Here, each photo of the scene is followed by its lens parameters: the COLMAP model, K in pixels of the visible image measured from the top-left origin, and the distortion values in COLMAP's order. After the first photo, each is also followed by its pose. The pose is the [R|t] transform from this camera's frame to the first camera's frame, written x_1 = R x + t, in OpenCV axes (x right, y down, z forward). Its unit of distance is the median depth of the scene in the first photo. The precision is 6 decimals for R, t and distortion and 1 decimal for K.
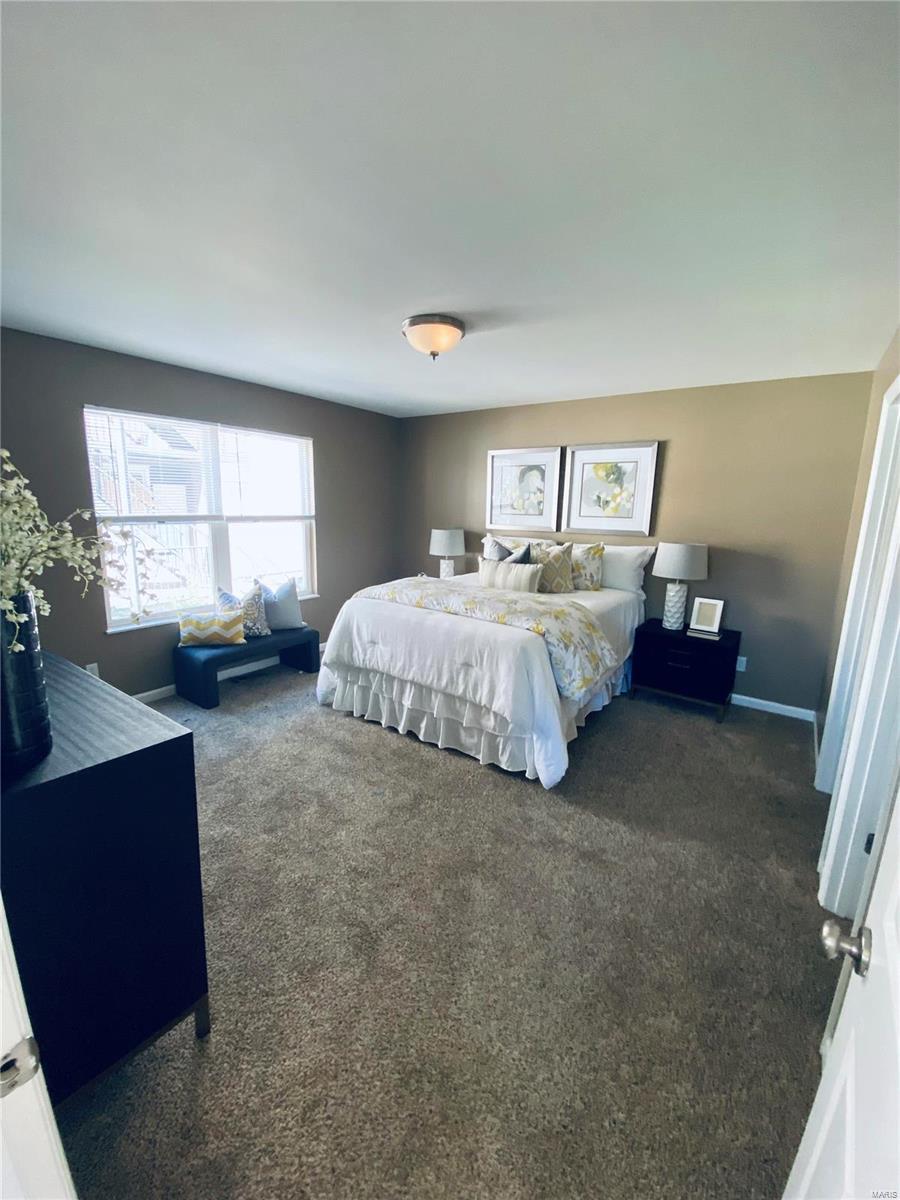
lens RADIAL K [[486.8, 0, 448.0], [0, 486.8, 599.8], [0, 0, 1]] dist [0.036446, -0.032787]
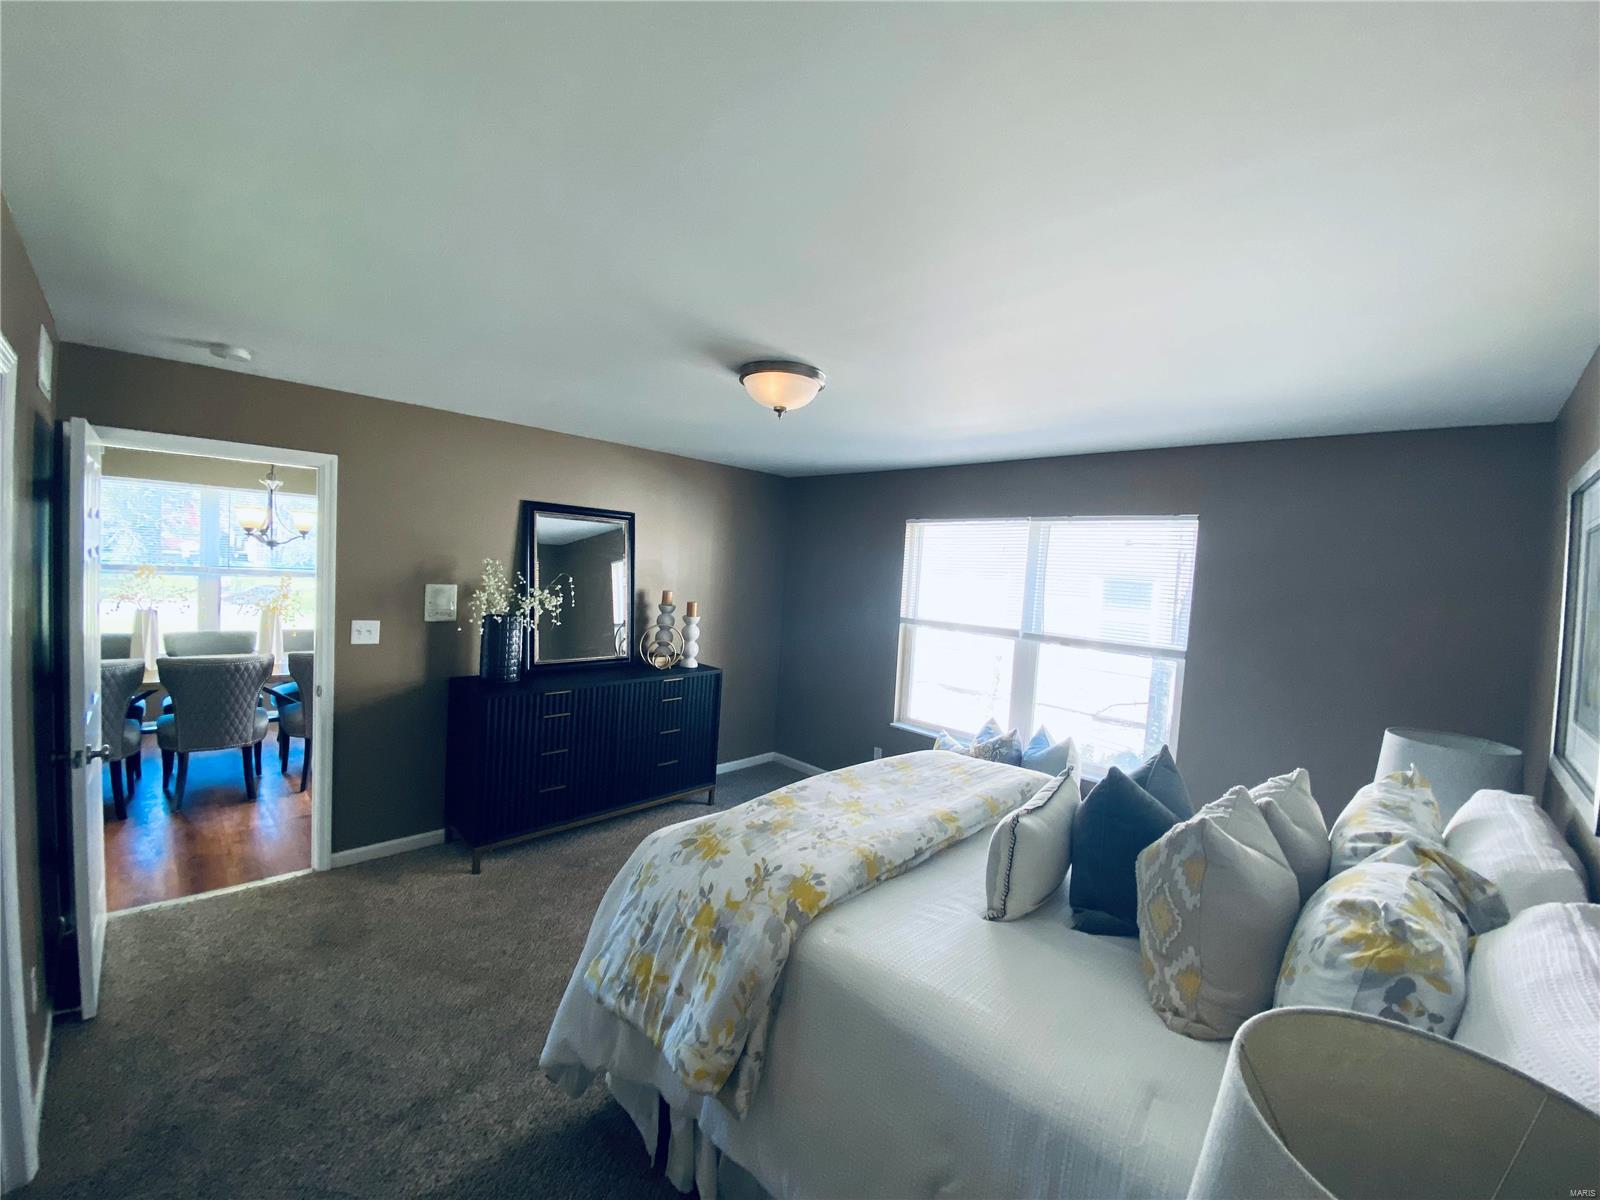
lens RADIAL K [[649.1, 0, 800.0], [0, 649.1, 600.0], [0, 0, 1]] dist [0.036446, -0.032787]
pose [[-0.177005, 0.023107, -0.983939, 0.573014], [-0.254460, 0.964659, 0.068431, -0.191139], [0.950747, 0.262486, -0.164870, 0.788305]]
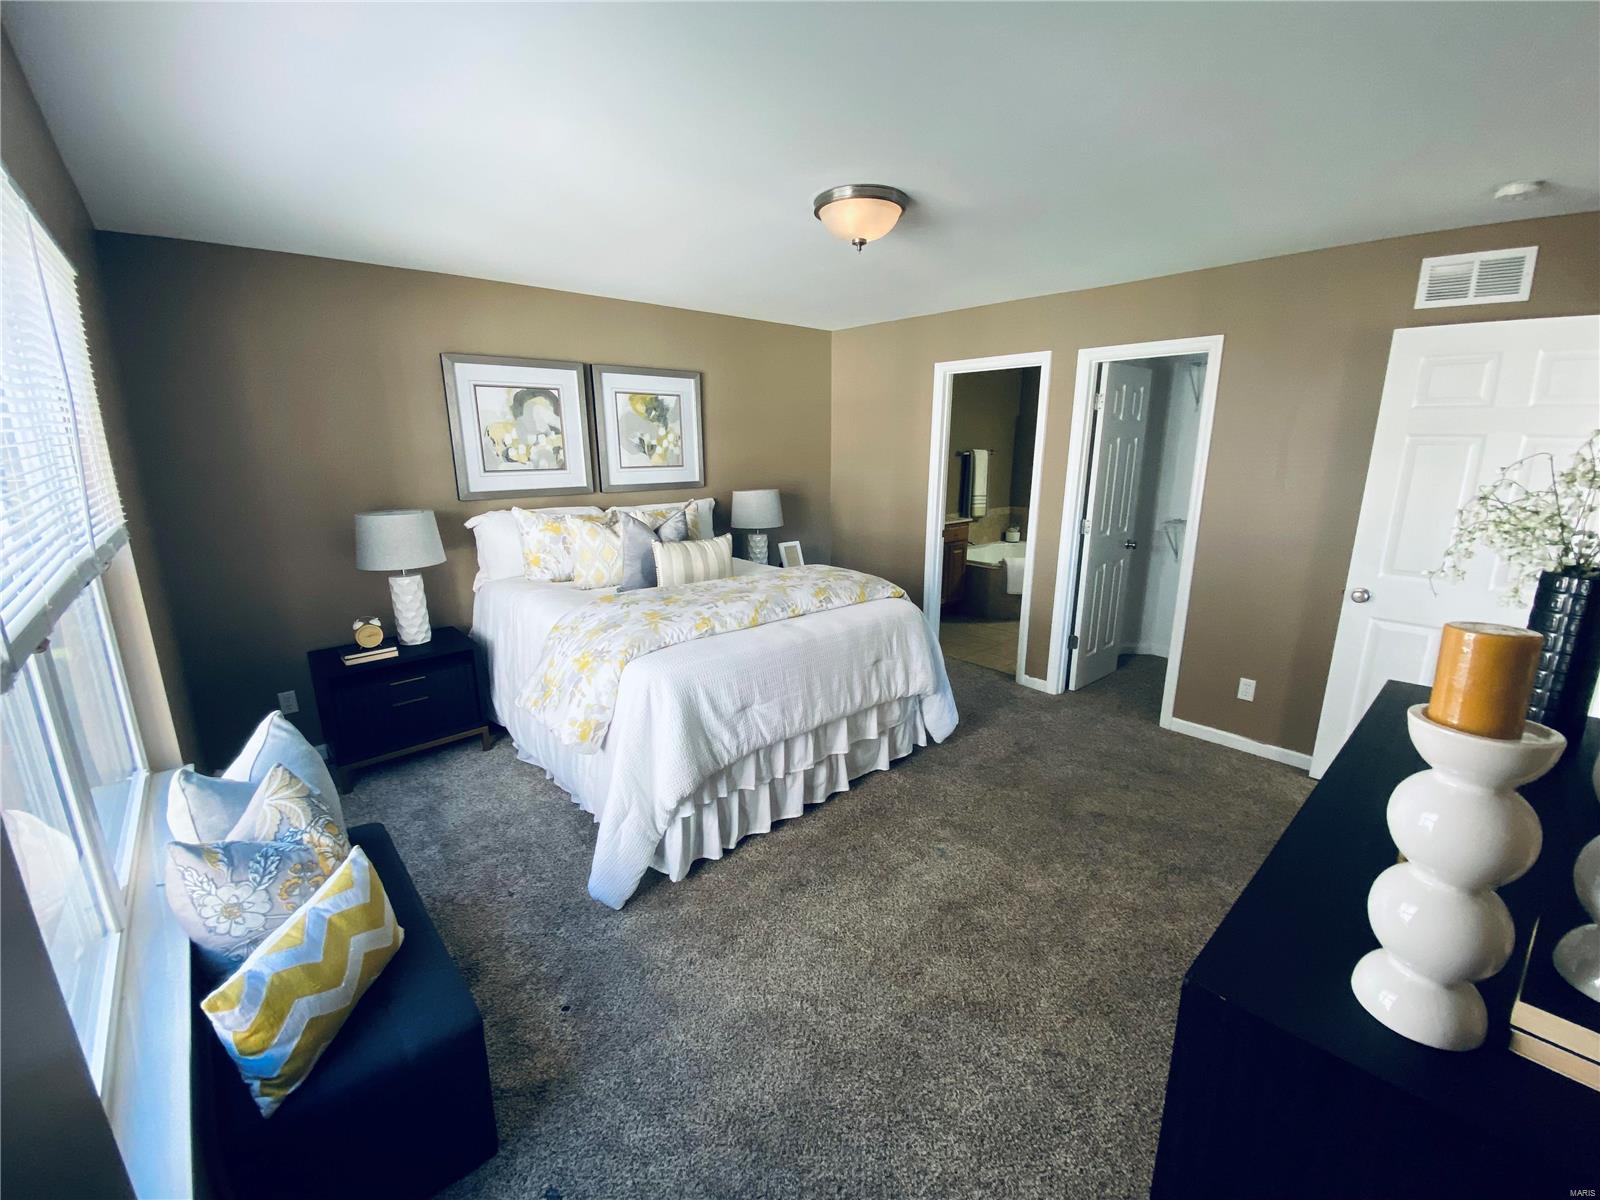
lens RADIAL K [[649.1, 0, 800.0], [0, 649.1, 600.0], [0, 0, 1]] dist [0.036446, -0.032787]
pose [[0.204999, -0.252789, 0.945554, -0.657993], [0.198217, 0.956776, 0.212815, -0.145384], [-0.958481, 0.143798, 0.246245, 0.579658]]
